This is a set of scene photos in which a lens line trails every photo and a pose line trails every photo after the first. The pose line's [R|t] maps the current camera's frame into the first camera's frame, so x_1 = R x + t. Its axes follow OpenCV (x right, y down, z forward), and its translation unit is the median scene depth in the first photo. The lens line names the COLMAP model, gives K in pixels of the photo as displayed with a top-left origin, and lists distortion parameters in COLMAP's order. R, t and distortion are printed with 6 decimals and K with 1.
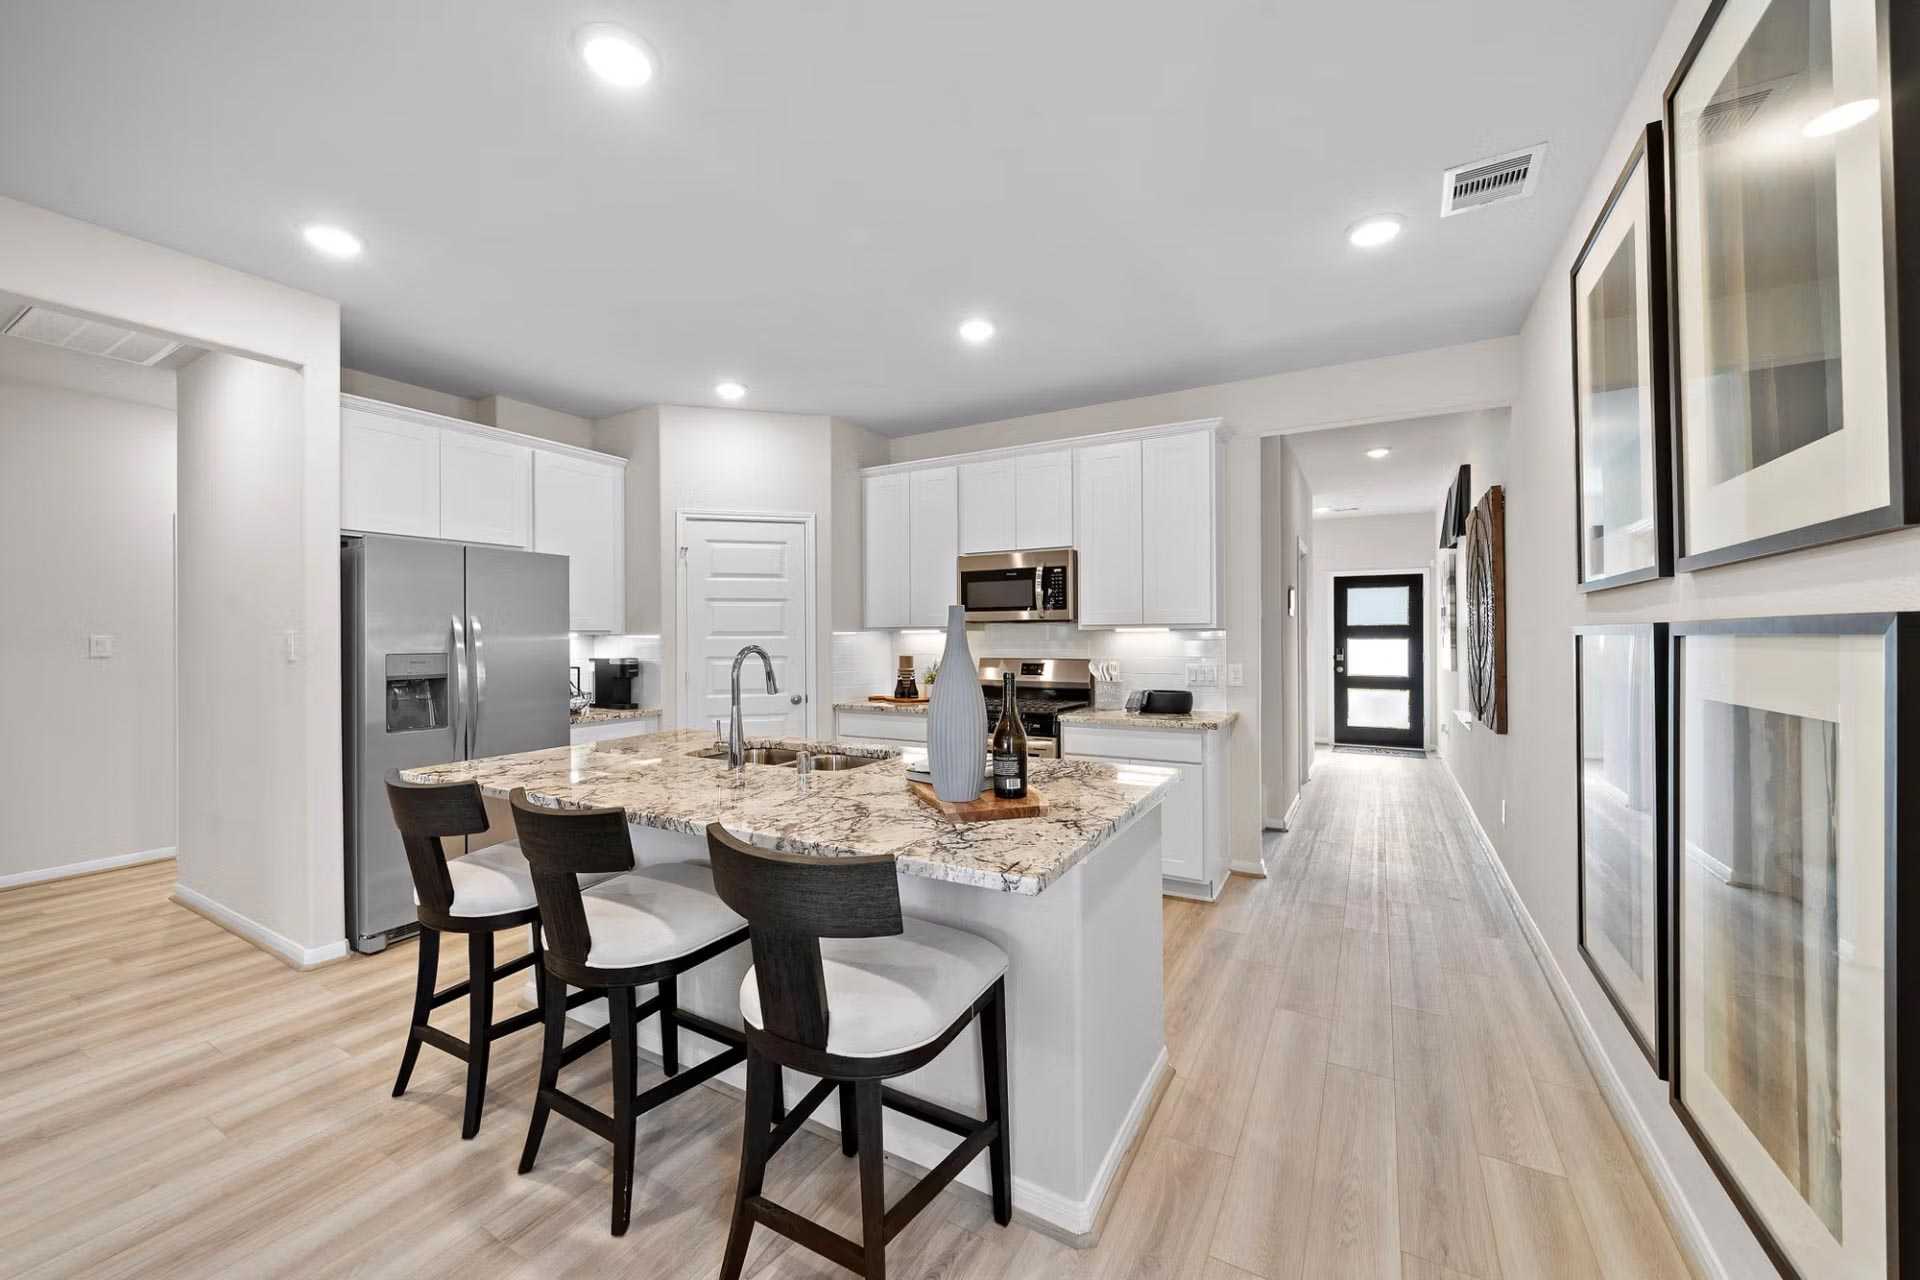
lens RADIAL K [[737.9, 0, 950.7], [0, 737.9, 634.9], [0, 0, 1]] dist [-0.001228, -0.000116]
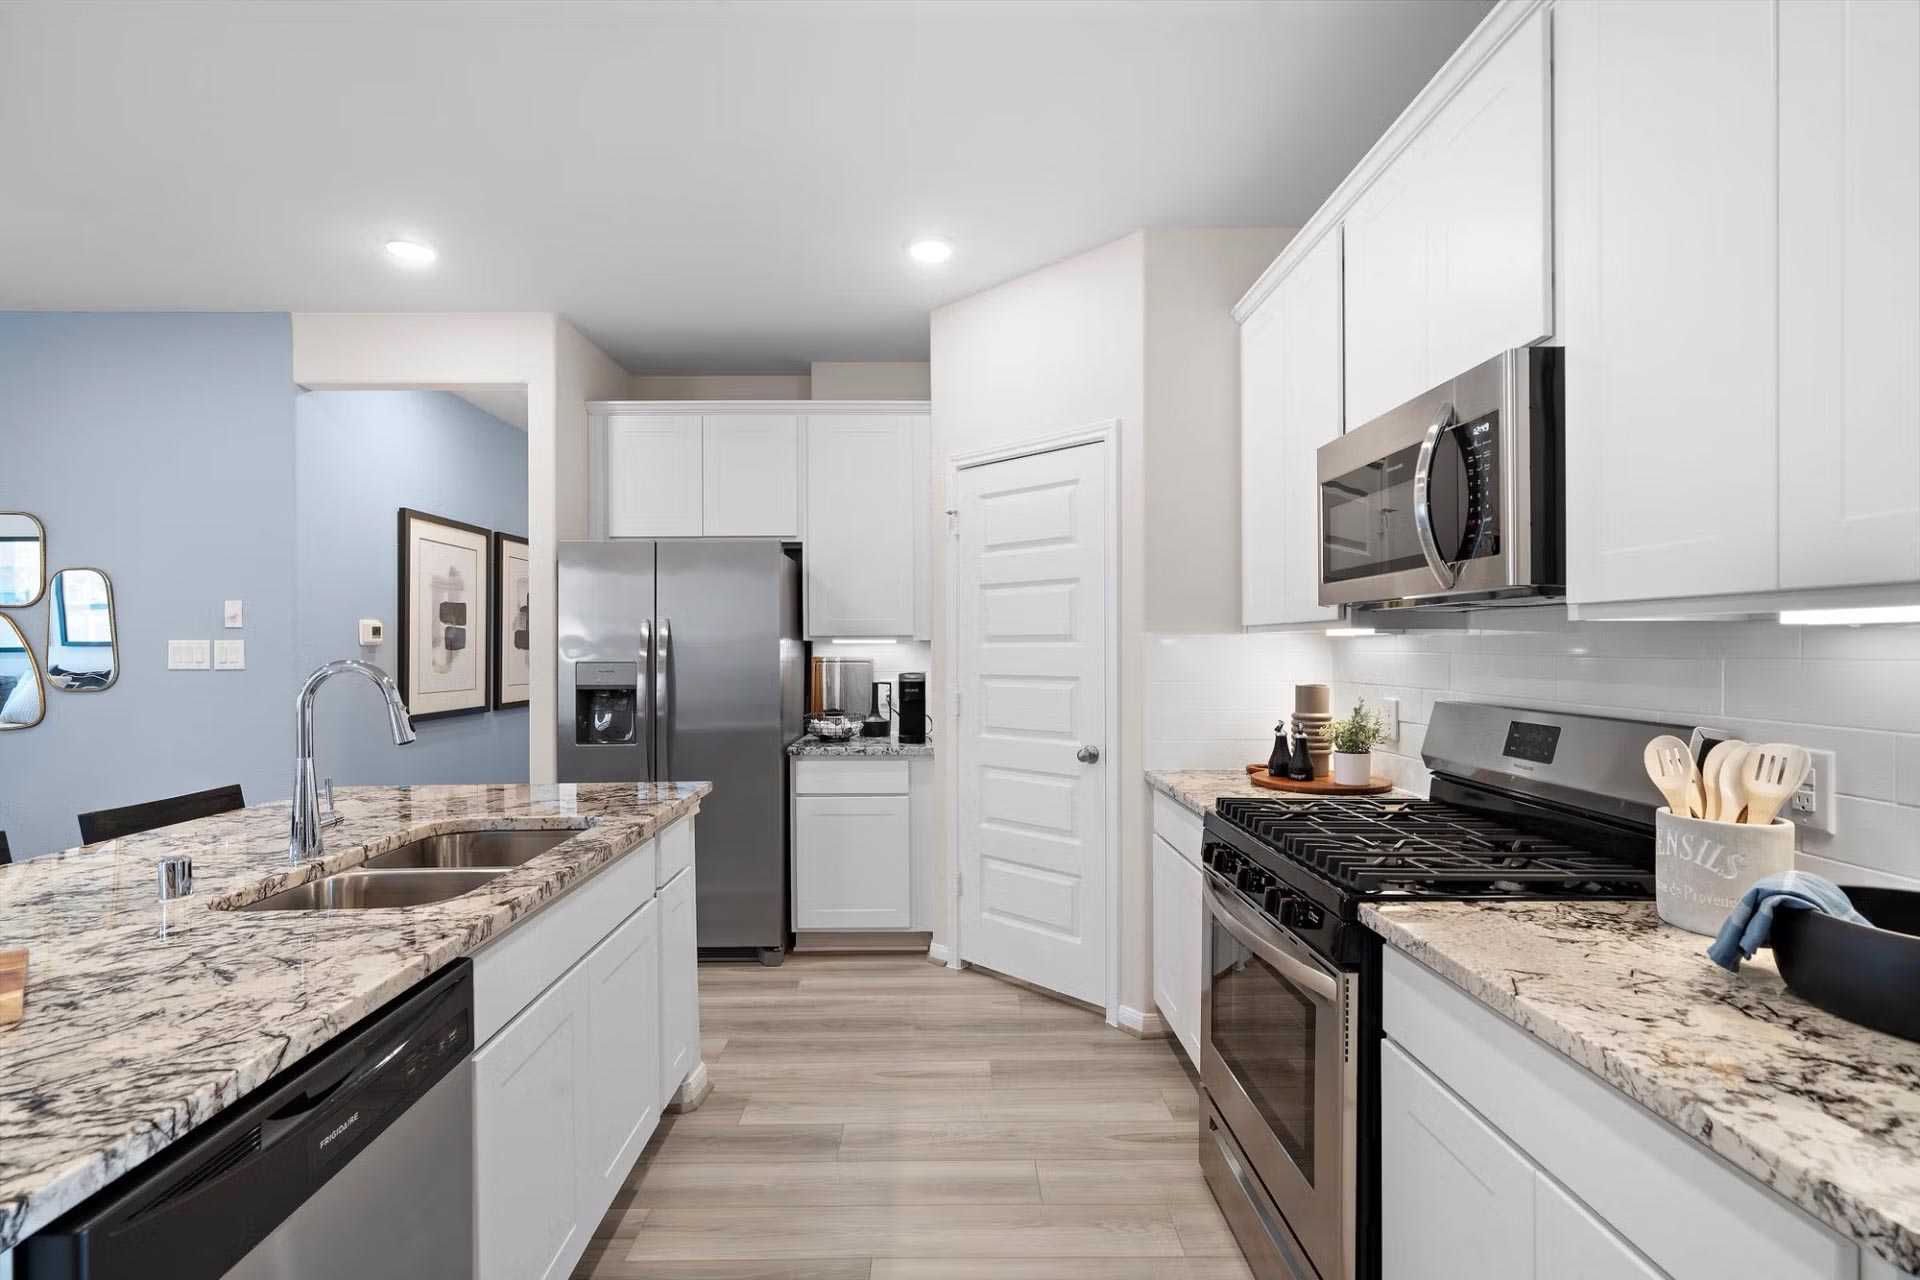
lens RADIAL K [[876.3, 0, 944.8], [0, 876.3, 654.0], [0, 0, 1]] dist [0.015628, -0.000002]
pose [[0.490851, 0.010004, -0.871186, 0.338264], [0.001479, 0.999923, 0.012316, 0.001772], [0.871243, -0.007334, 0.490798, 0.595912]]
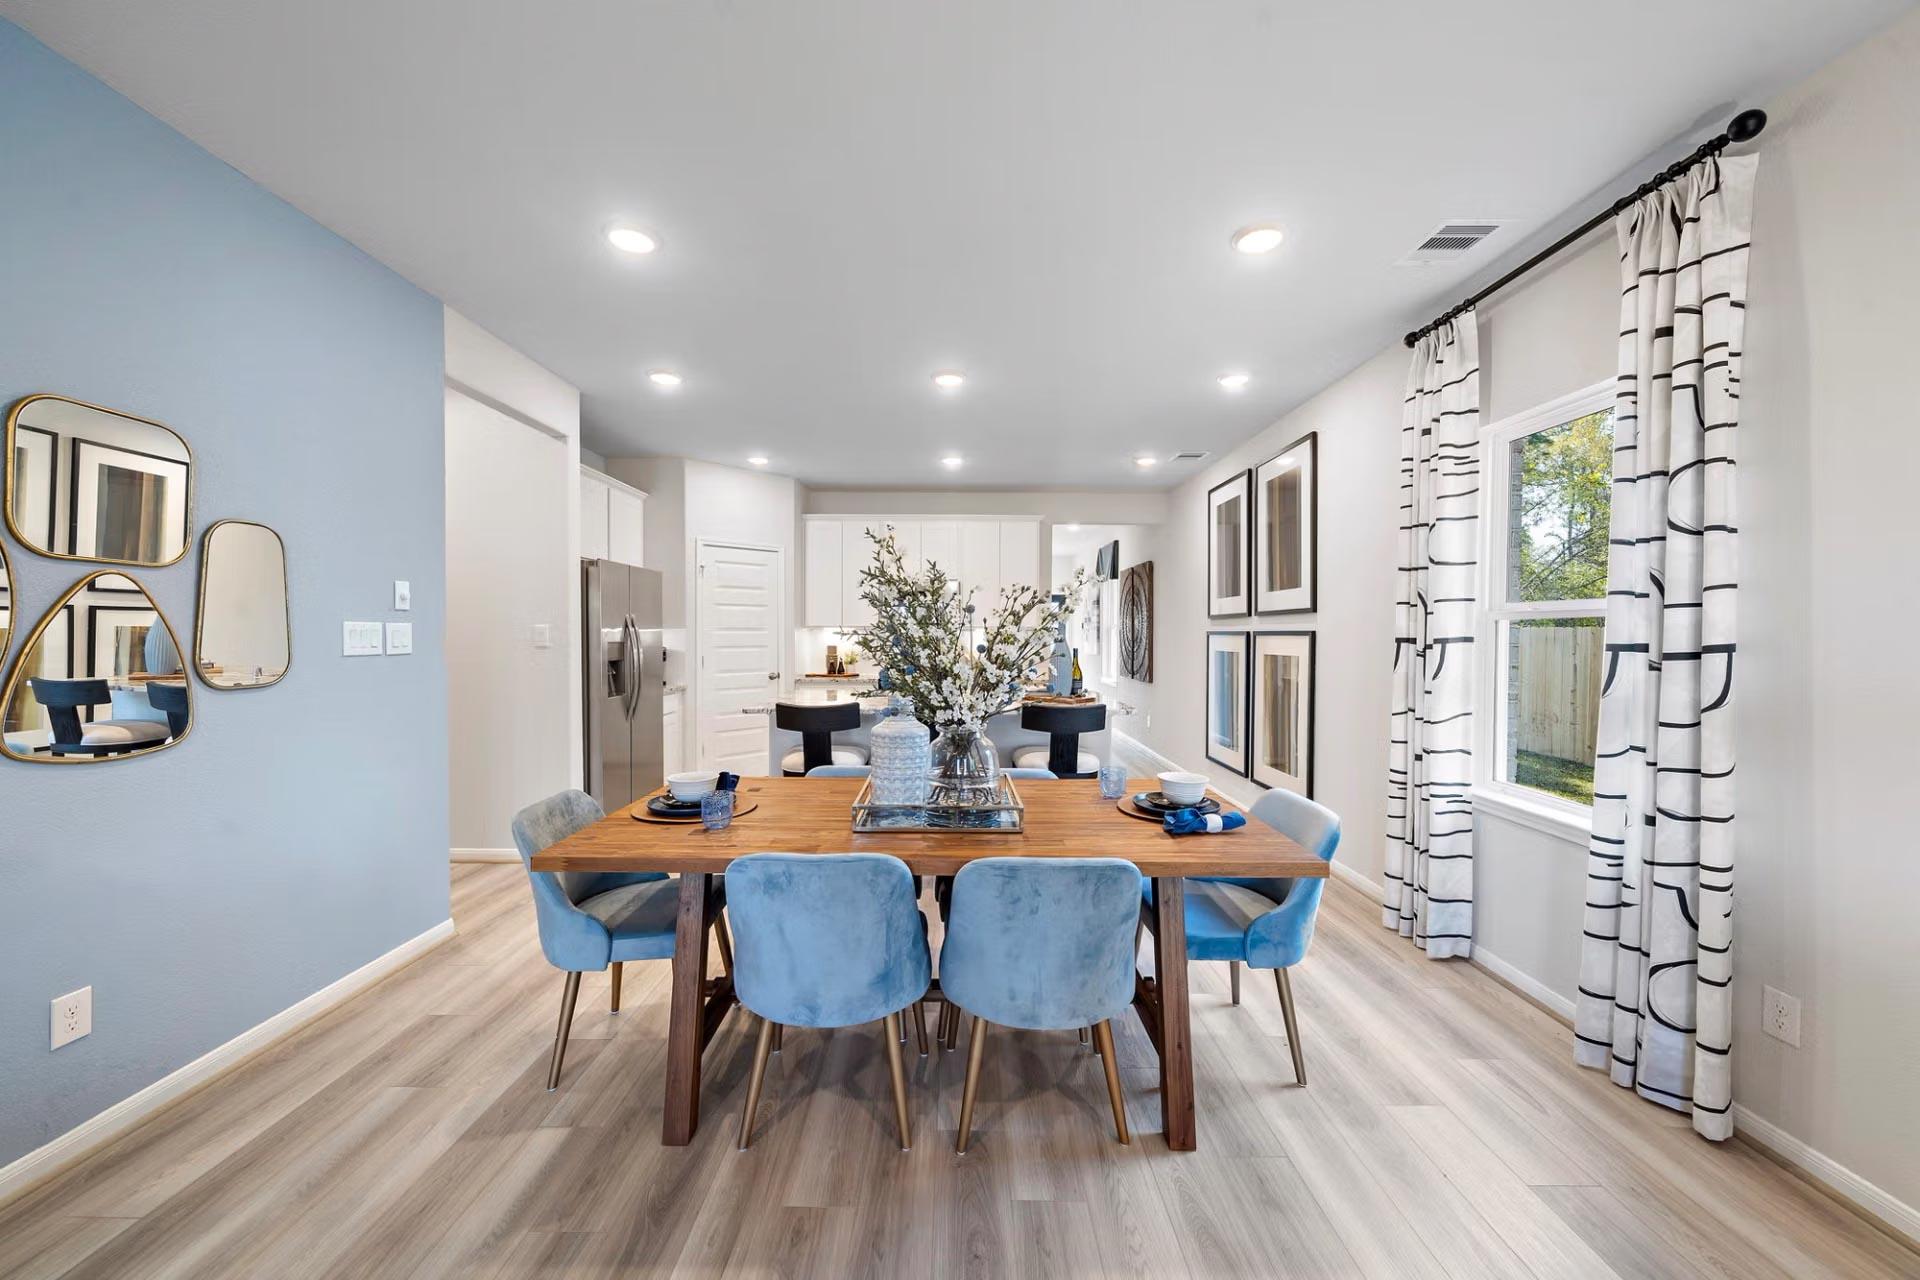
lens RADIAL K [[709.5, 0, 948.6], [0, 709.5, 643.4], [0, 0, 1]] dist [-0.000589, -0.000201]
pose [[0.870550, 0.002653, 0.492073, -0.611168], [-0.010523, 0.999857, 0.013227, 0.002644], [-0.491968, -0.016693, 0.870453, -0.370863]]
